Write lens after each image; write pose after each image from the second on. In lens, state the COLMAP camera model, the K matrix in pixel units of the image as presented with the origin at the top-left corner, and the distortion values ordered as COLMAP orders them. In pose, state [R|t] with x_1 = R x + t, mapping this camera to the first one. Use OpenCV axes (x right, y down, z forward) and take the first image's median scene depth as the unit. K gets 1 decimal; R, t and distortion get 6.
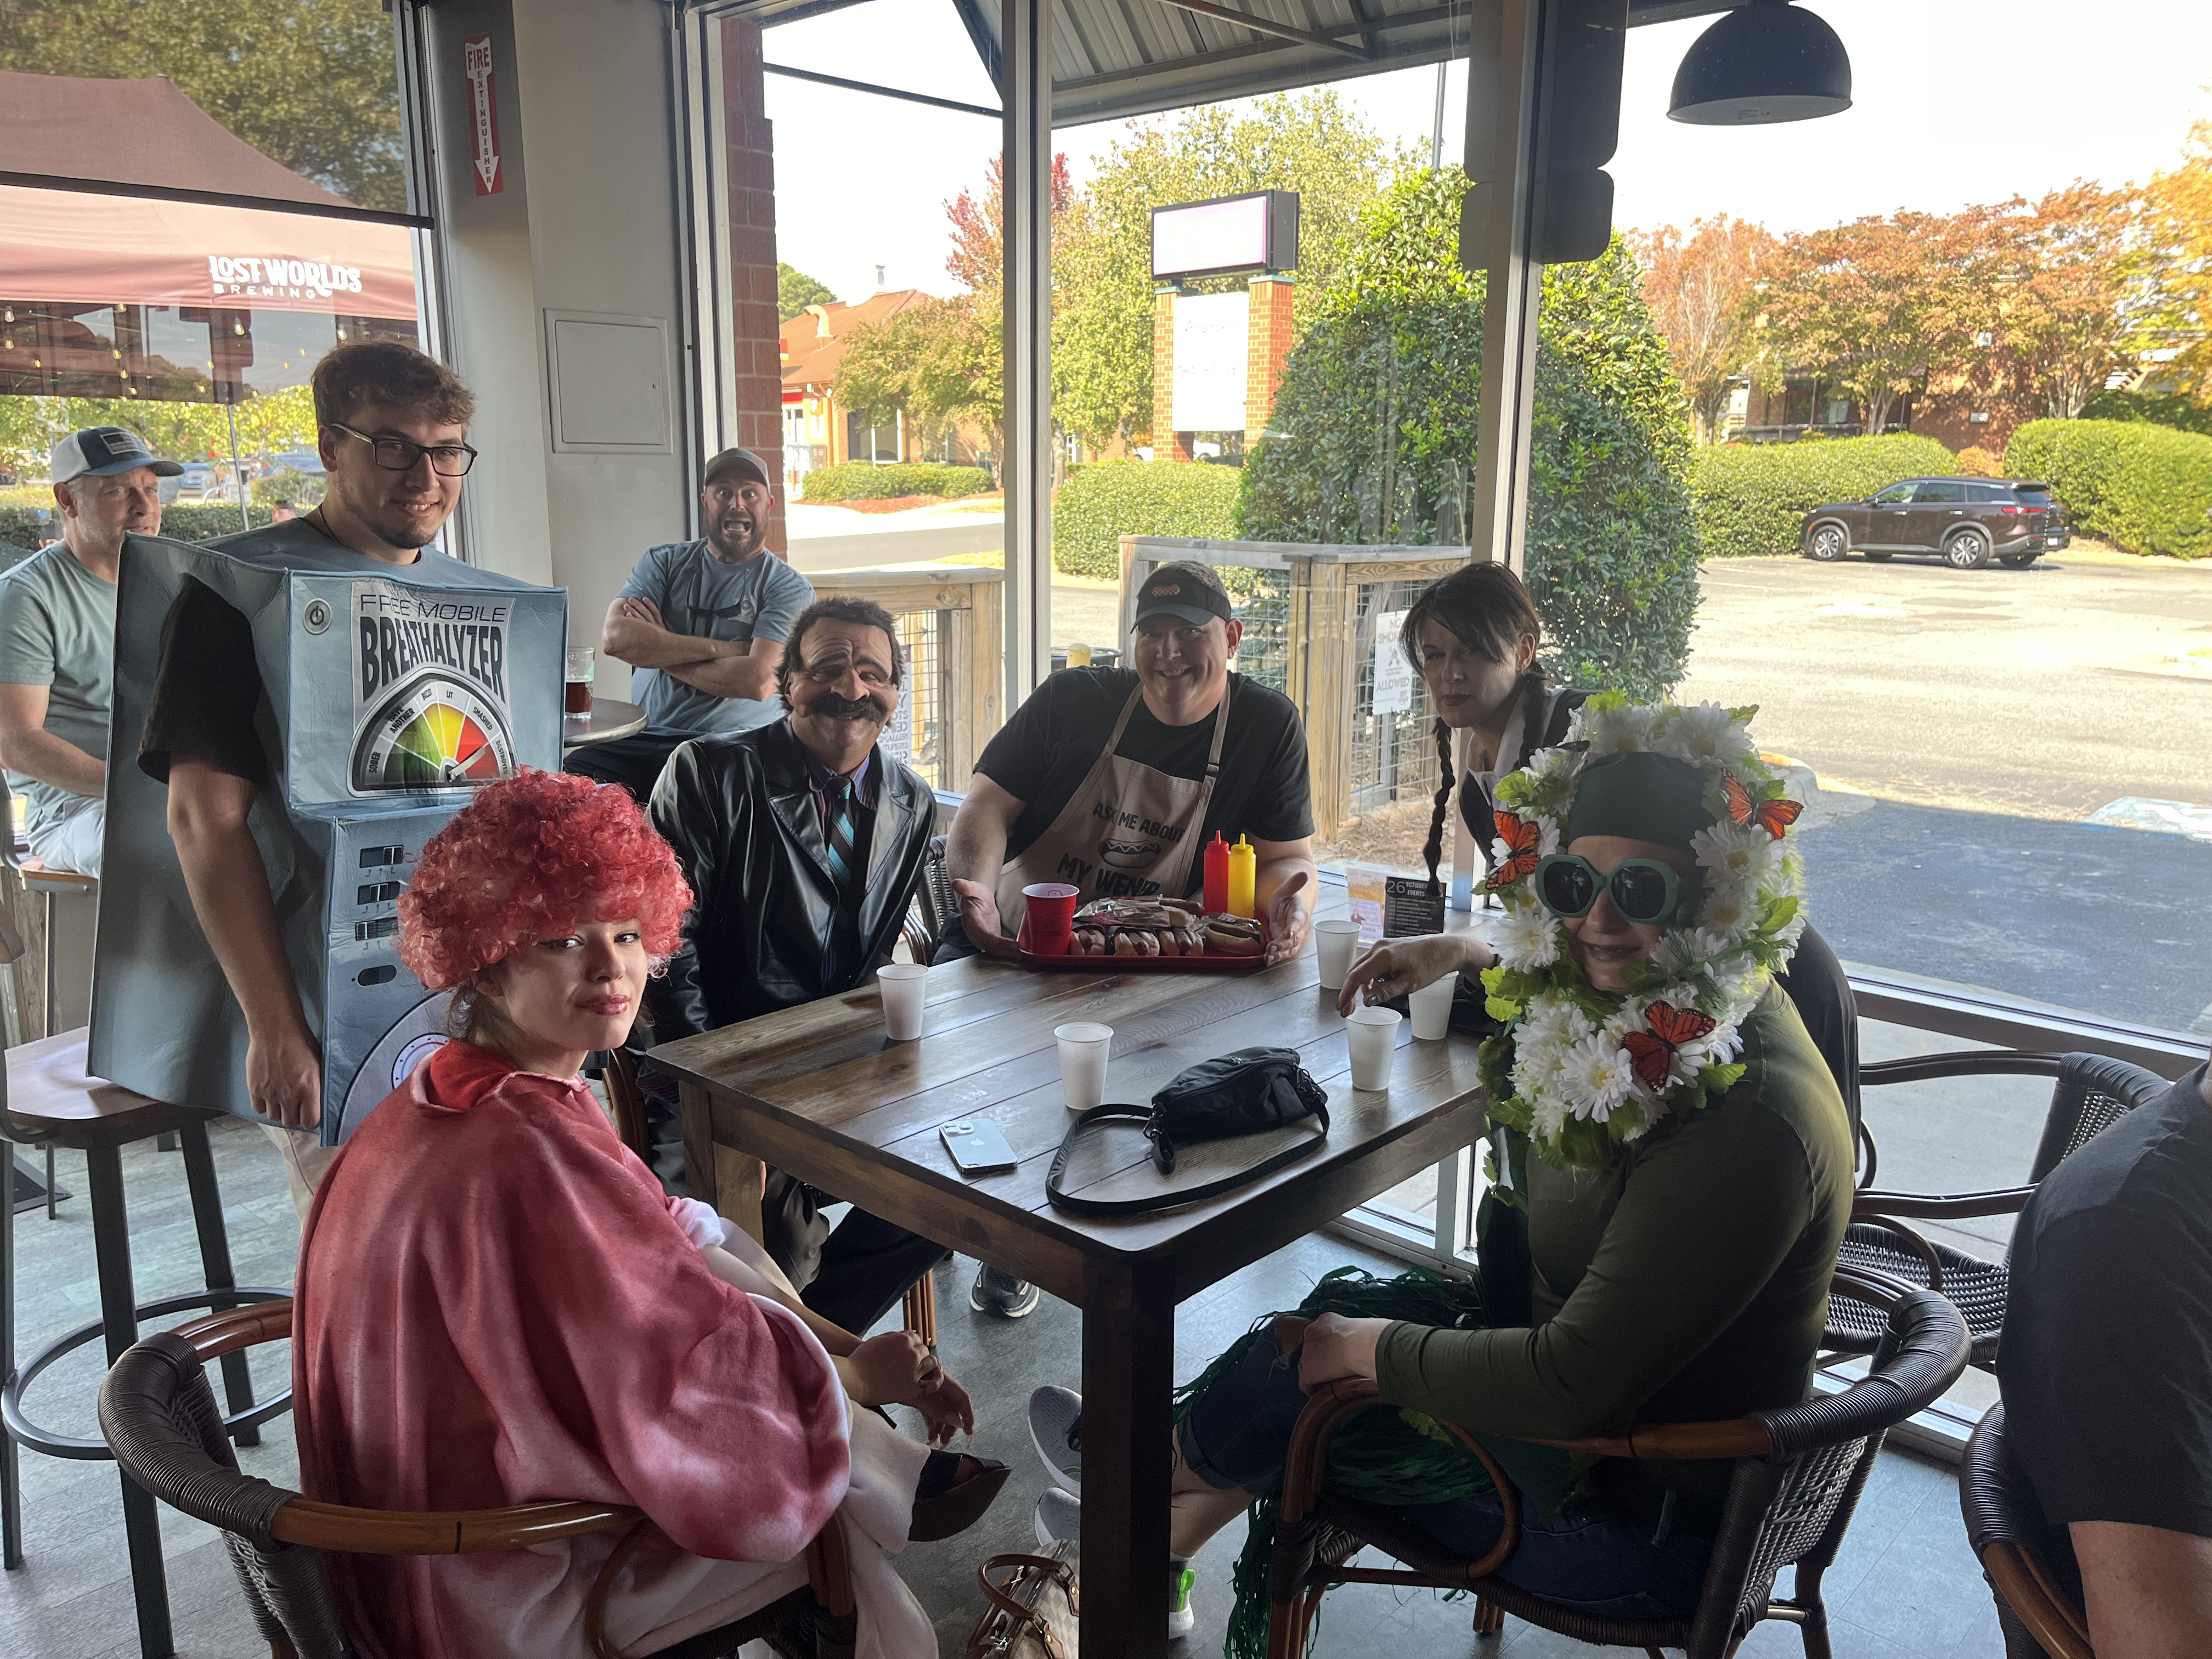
lens RADIAL K [[1673.8, 0, 1106.0], [0, 1673.8, 829.5], [0, 0, 1]] dist [0.092915, -0.127669]
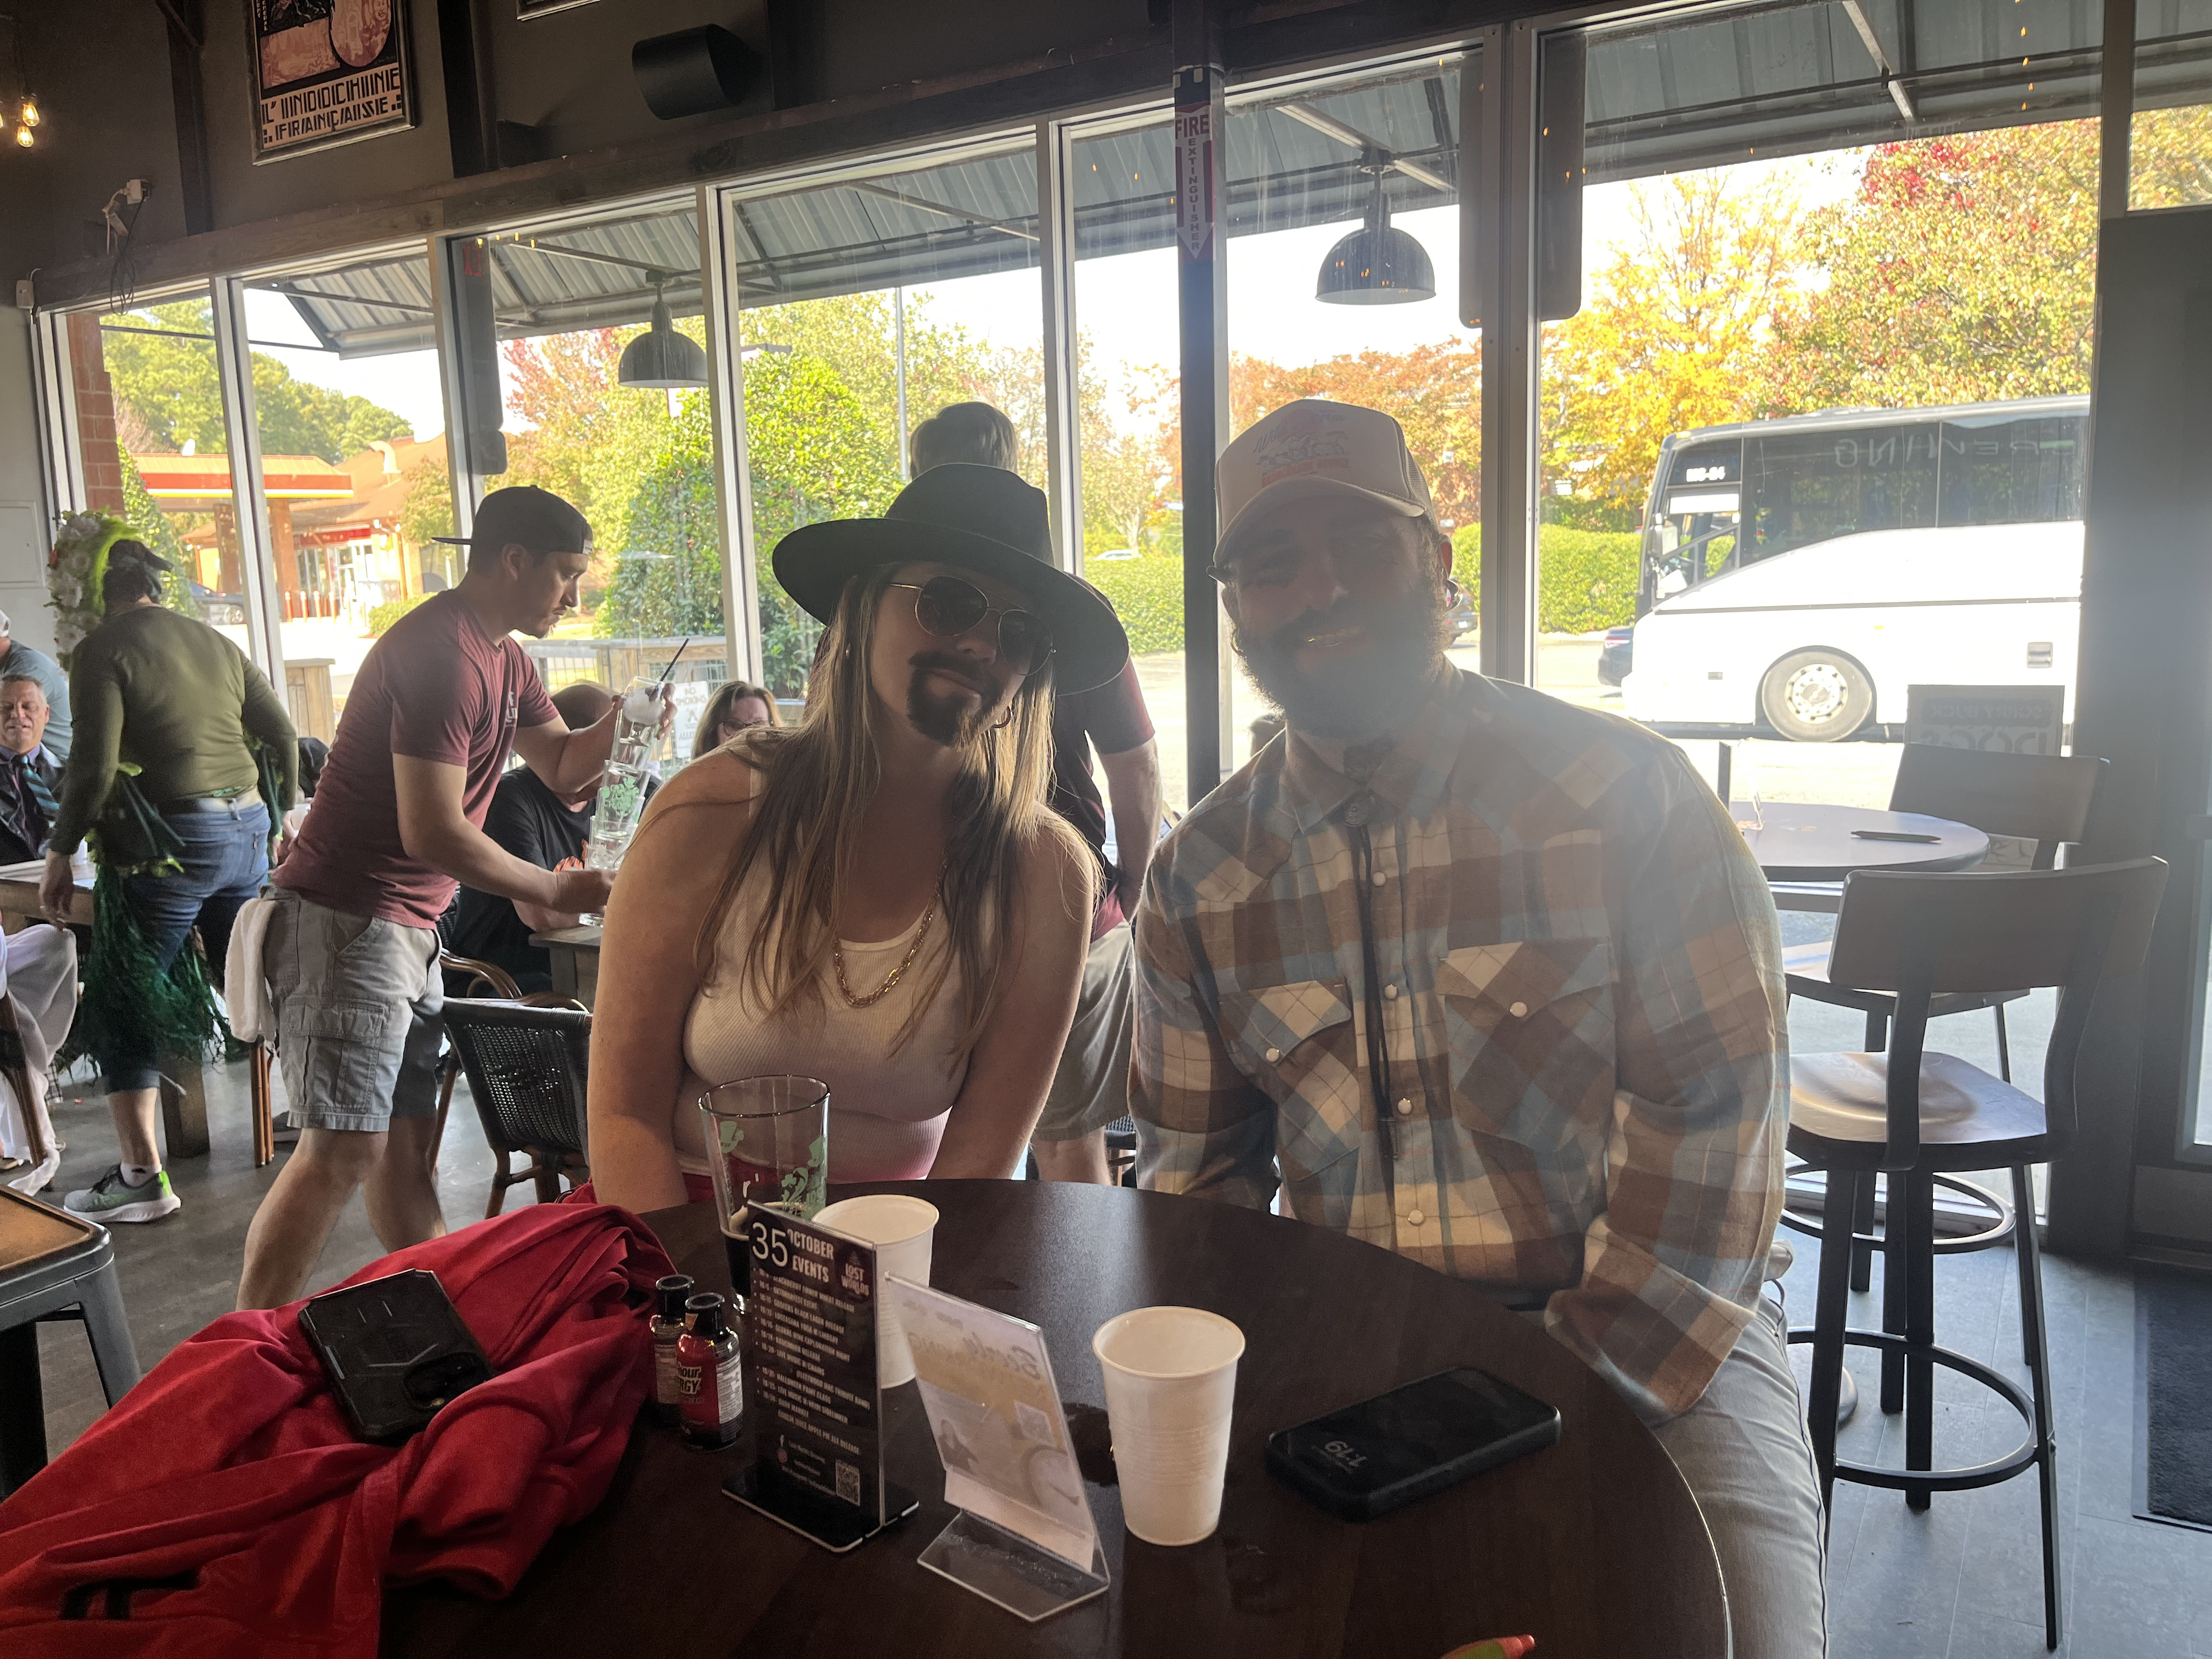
lens RADIAL K [[1673.8, 0, 1106.0], [0, 1673.8, 829.5], [0, 0, 1]] dist [0.092915, -0.127669]
pose [[0.976202, -0.068373, 0.205805, 0.055515], [0.082179, 0.994852, -0.059291, 0.026410], [-0.200692, 0.074793, 0.976795, -0.108261]]
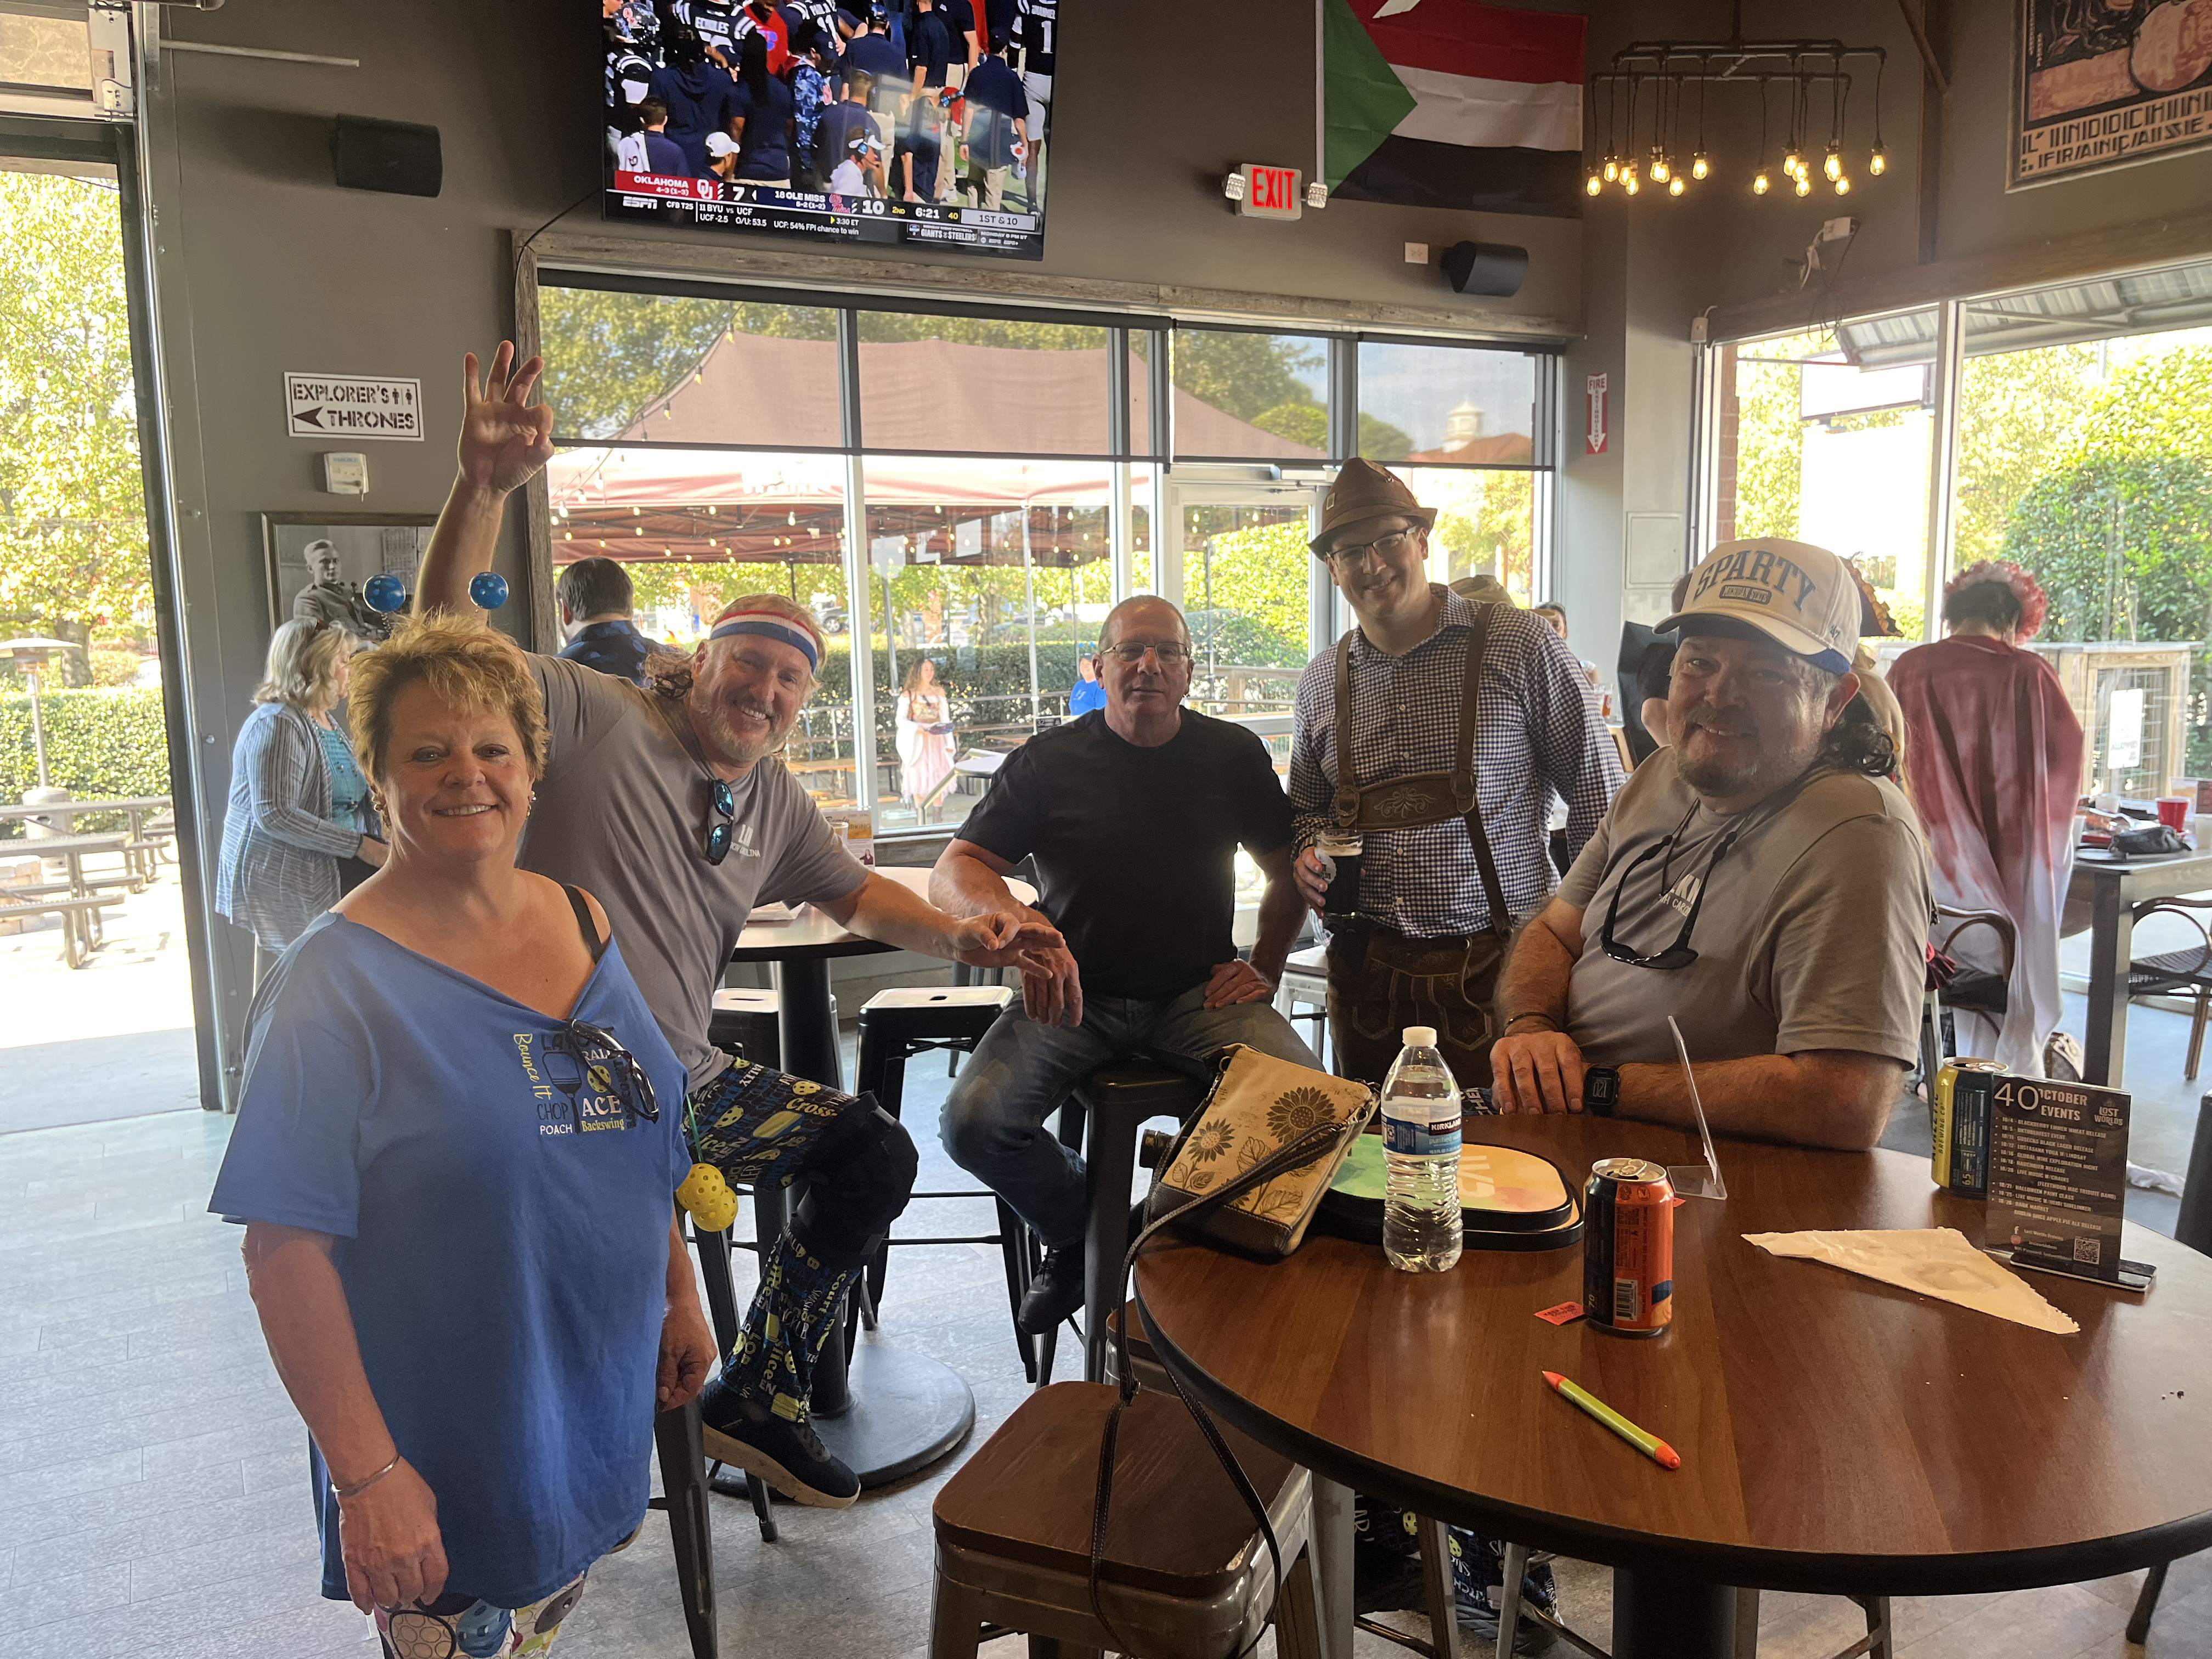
lens RADIAL K [[1673.8, 0, 1106.0], [0, 1673.8, 829.5], [0, 0, 1]] dist [0.092915, -0.127669]
pose [[0.949076, 0.017328, -0.314570, -0.043193], [-0.041943, 0.996548, -0.071650, 0.028174], [0.312243, 0.081196, 0.946526, -0.131317]]
